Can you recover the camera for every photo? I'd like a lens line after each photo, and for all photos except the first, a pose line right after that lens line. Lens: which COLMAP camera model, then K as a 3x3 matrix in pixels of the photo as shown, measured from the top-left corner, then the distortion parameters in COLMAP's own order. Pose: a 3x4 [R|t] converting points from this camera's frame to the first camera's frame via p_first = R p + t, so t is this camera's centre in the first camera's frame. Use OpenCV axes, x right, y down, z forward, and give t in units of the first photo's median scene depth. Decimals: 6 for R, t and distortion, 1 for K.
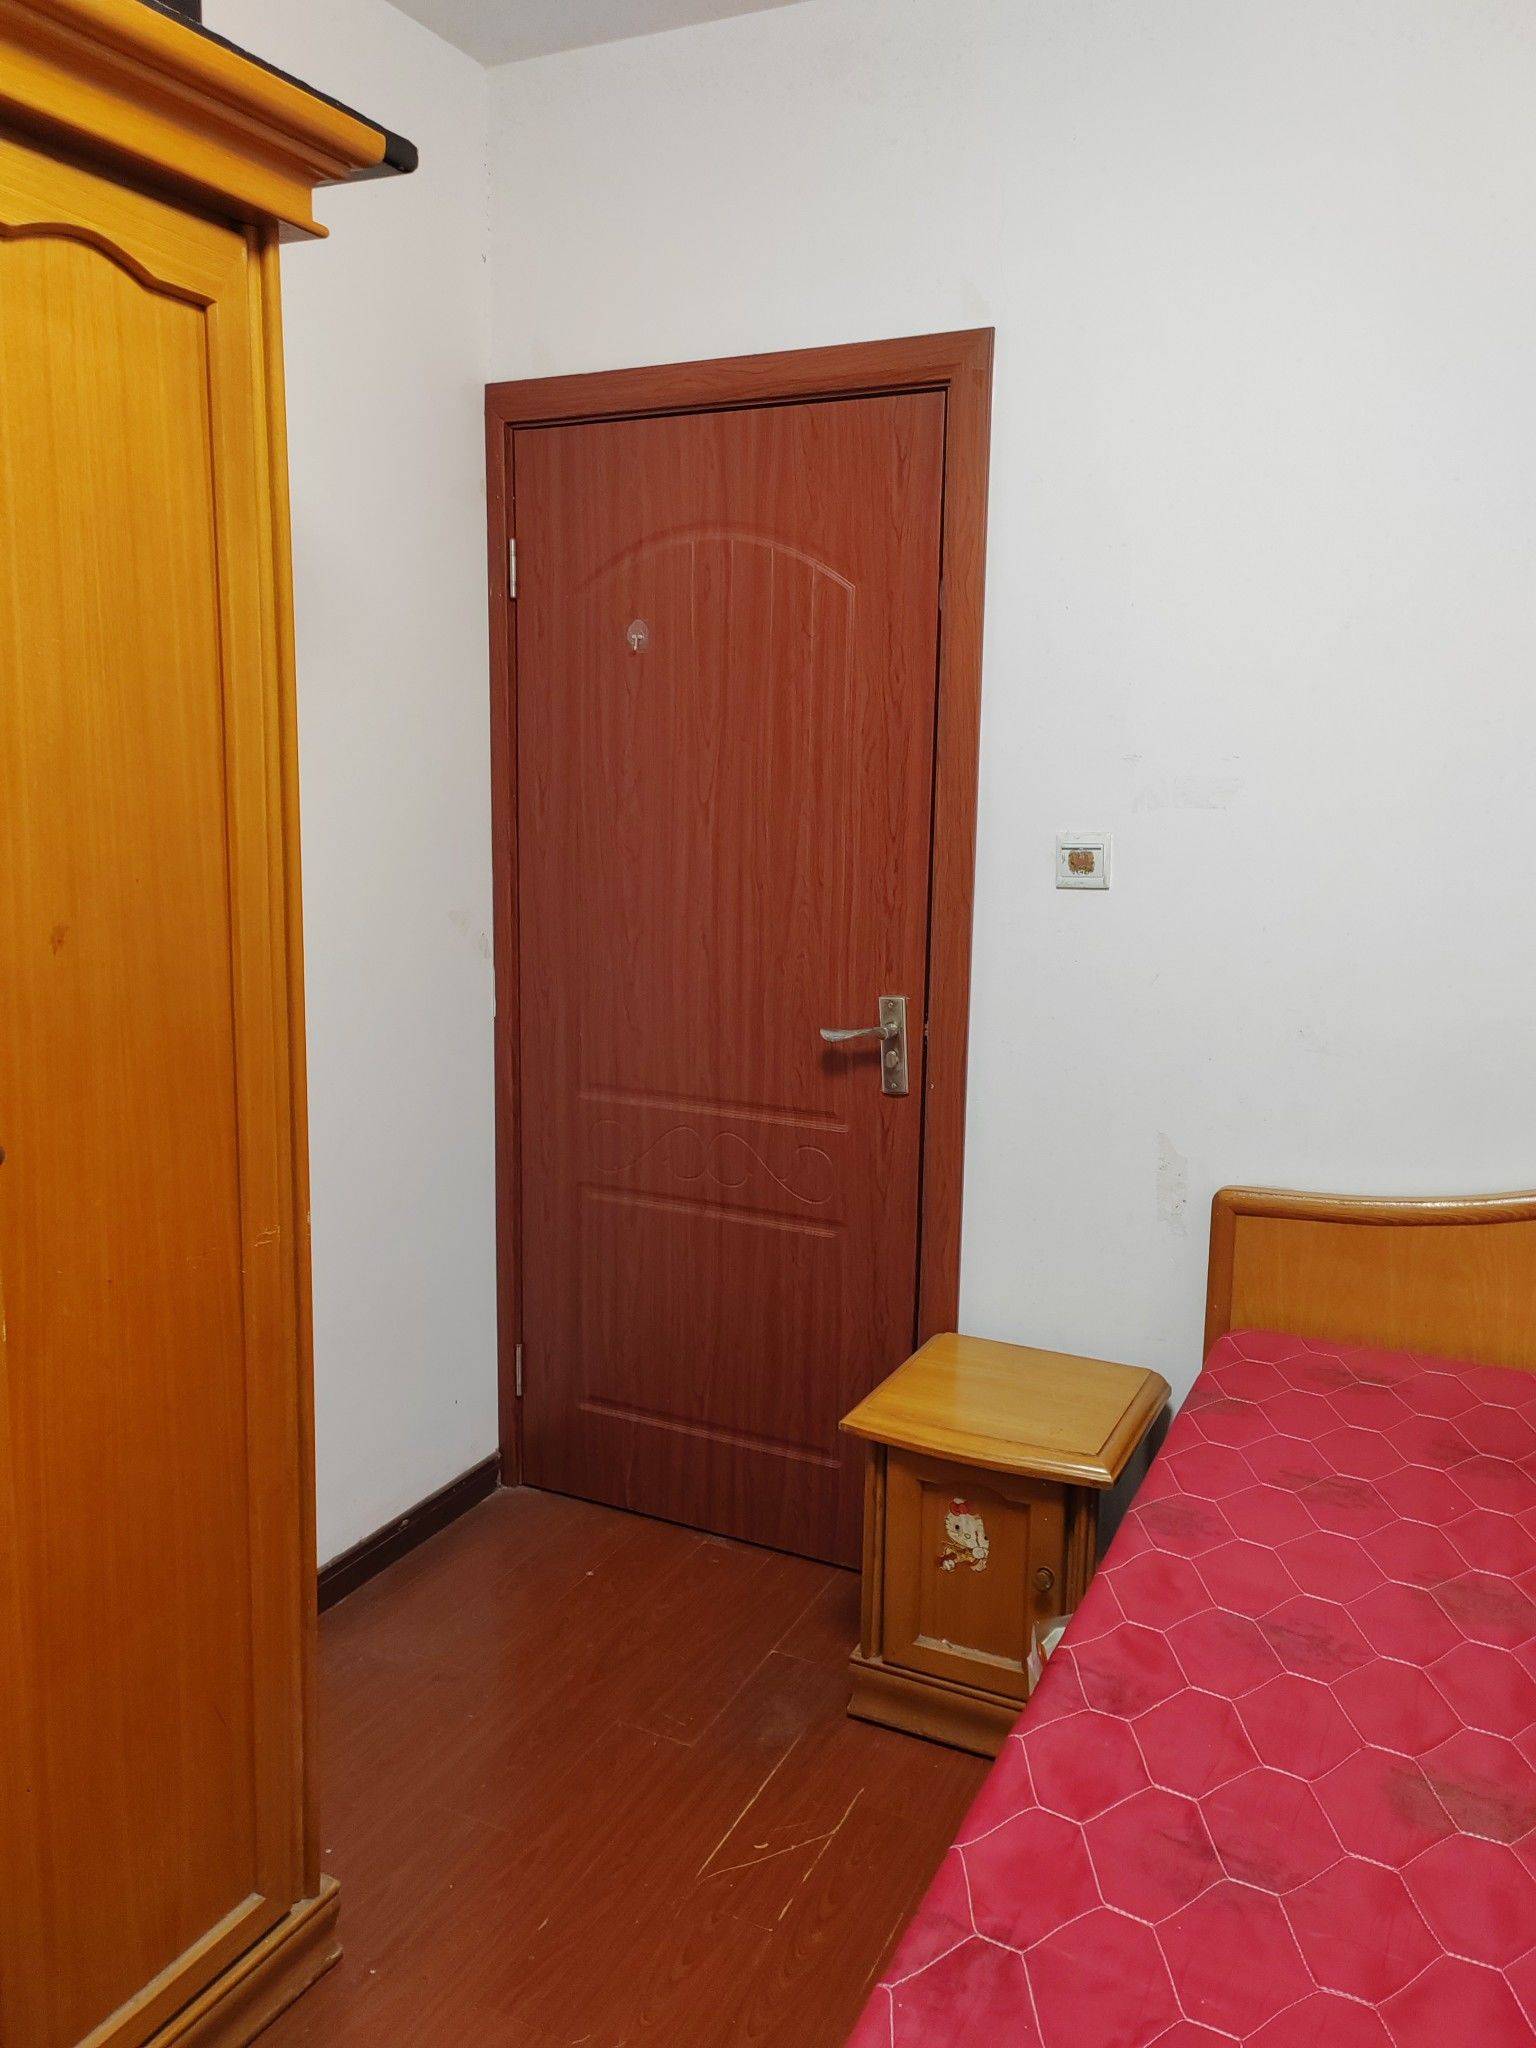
lens RADIAL K [[1547.4, 0, 756.1], [0, 1547.4, 1023.9], [0, 0, 1]] dist [0.028754, 0.019968]
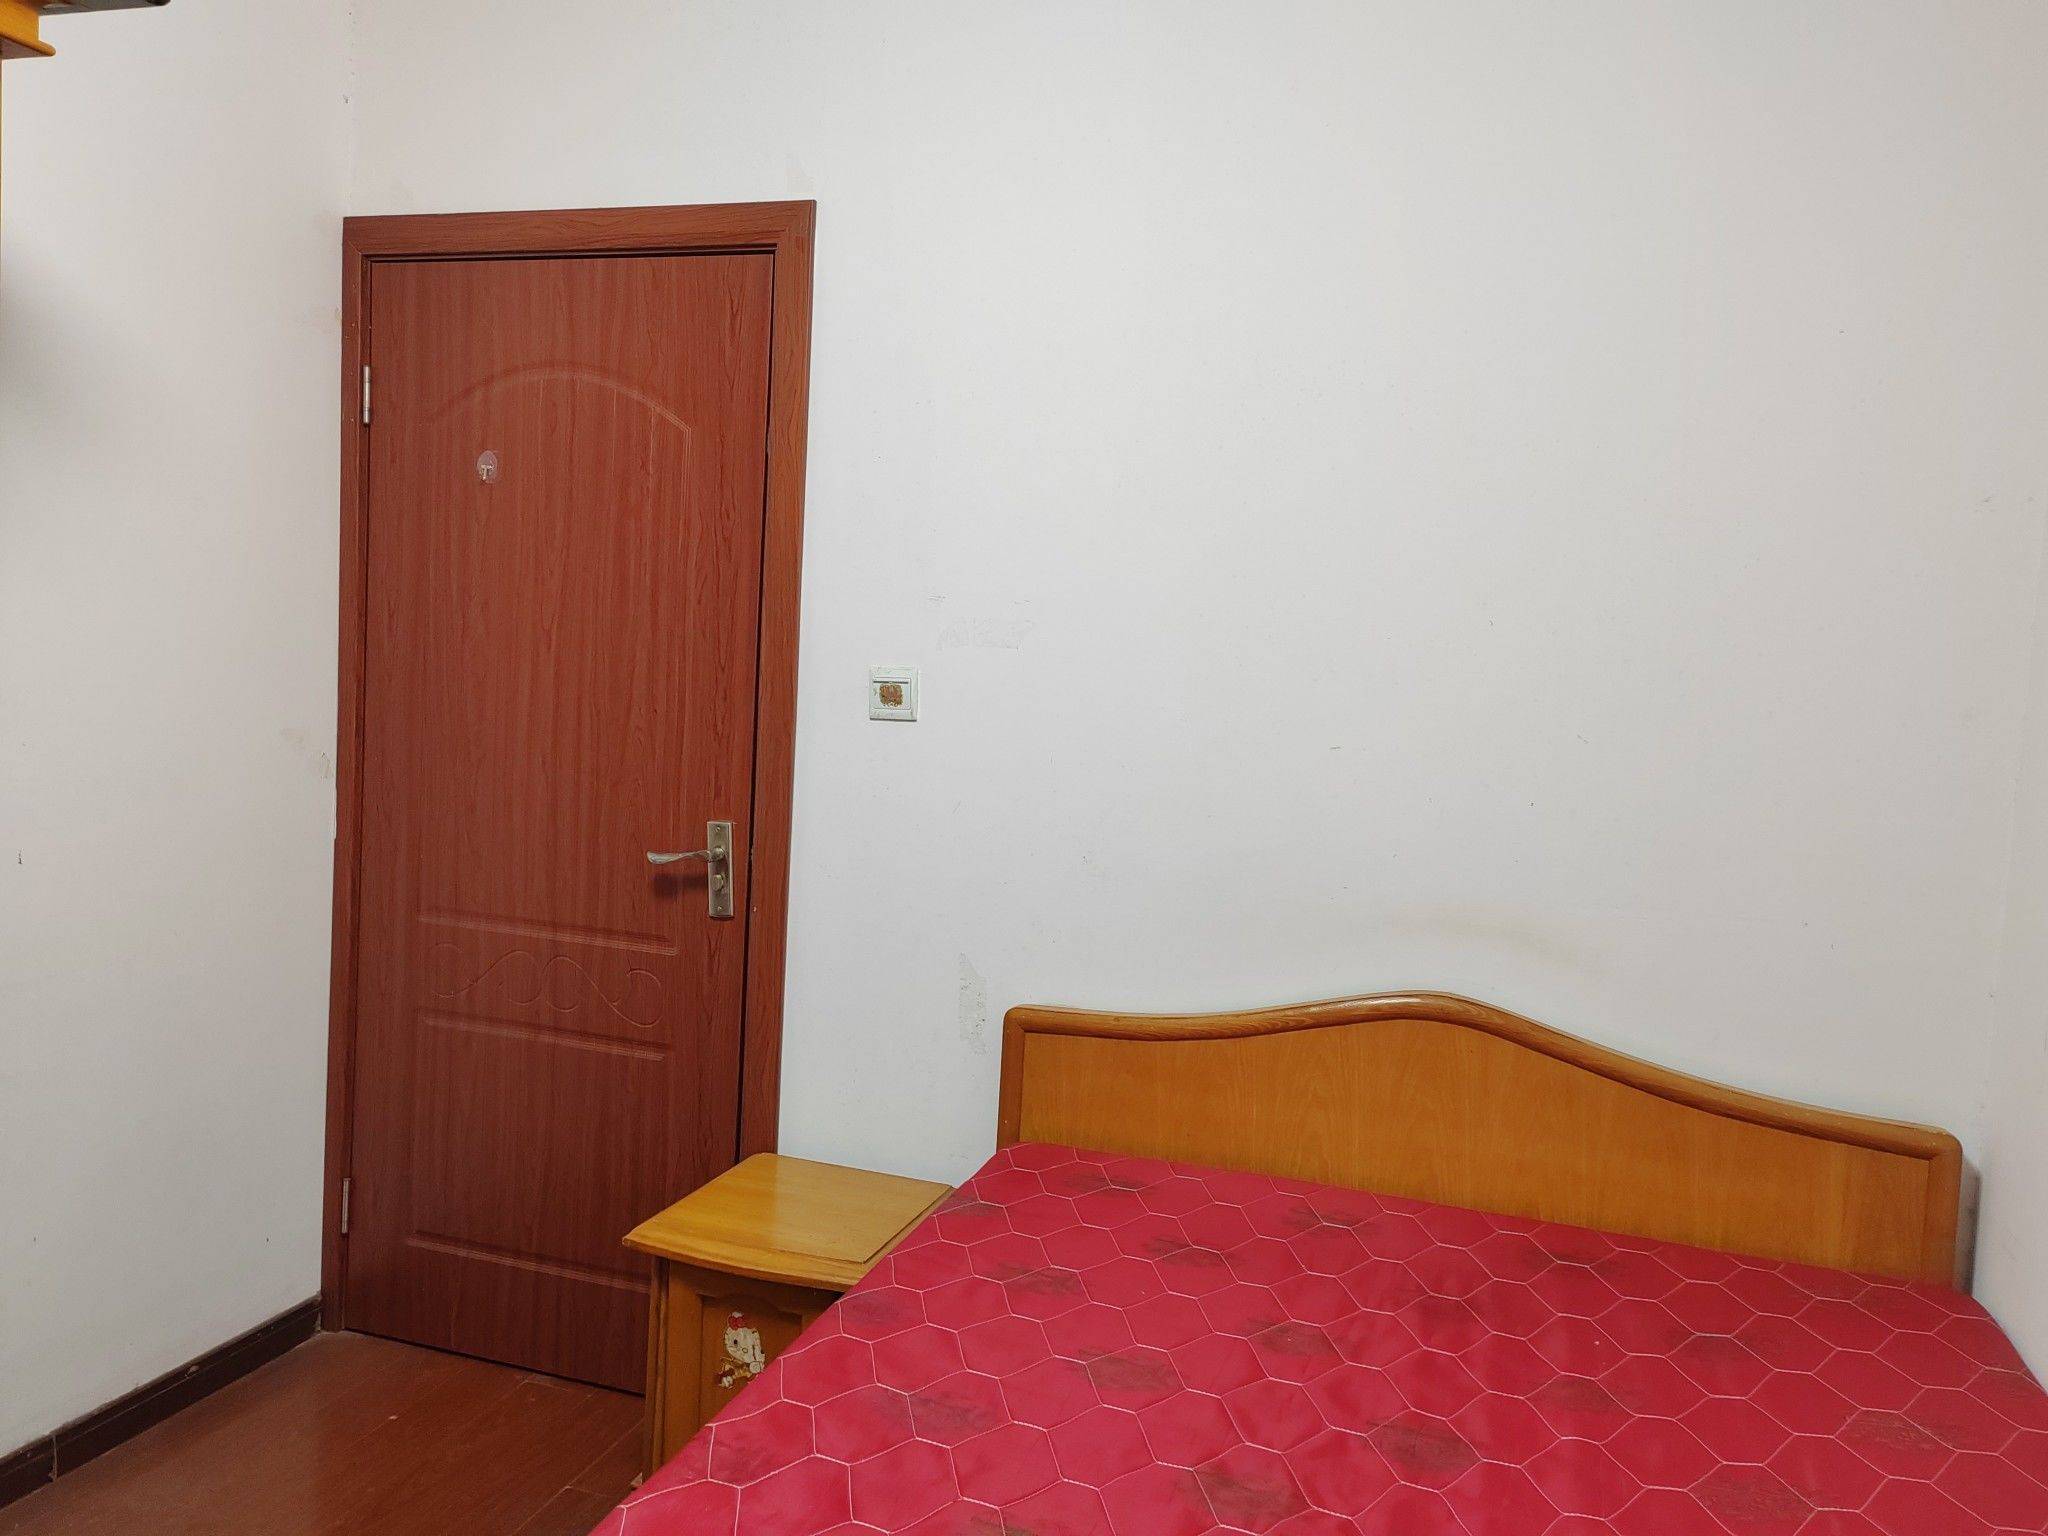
lens RADIAL K [[1547.4, 0, 1032.6], [0, 1547.4, 772.2], [0, 0, 1]] dist [0.028754, 0.019968]
pose [[0.991184, 0.027383, 0.129630, 0.157435], [-0.016521, 0.996317, -0.084135, 0.032534], [-0.131457, 0.081251, 0.987986, -0.046851]]
